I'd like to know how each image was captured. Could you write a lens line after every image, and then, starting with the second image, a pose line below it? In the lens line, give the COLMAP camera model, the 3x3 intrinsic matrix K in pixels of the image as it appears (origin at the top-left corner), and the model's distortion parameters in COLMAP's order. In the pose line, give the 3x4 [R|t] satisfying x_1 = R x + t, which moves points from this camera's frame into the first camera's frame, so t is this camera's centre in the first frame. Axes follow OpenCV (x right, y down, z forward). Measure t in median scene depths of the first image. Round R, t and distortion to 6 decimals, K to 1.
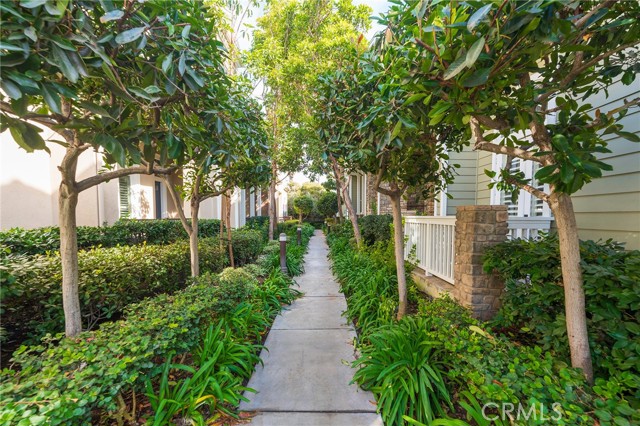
lens RADIAL K [[262.8, 0, 318.6], [0, 262.8, 210.6], [0, 0, 1]] dist [-0.001652, -0.000446]
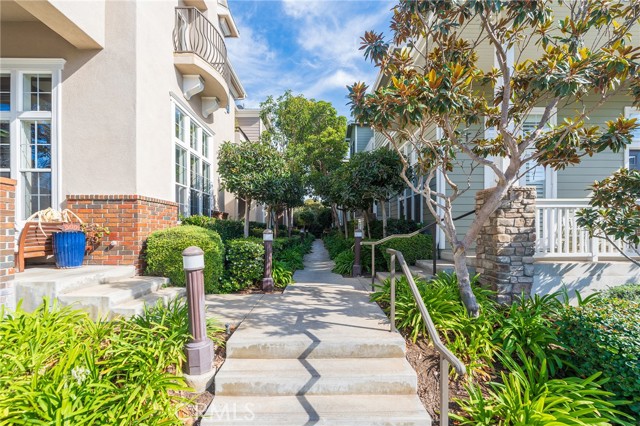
lens RADIAL K [[262.8, 0, 318.6], [0, 262.8, 210.6], [0, 0, 1]] dist [-0.001652, -0.000446]
pose [[0.999989, -0.003351, 0.003159, -0.004449], [0.003527, 0.998346, -0.057387, 0.022746], [-0.002962, 0.057397, 0.998347, -0.380128]]
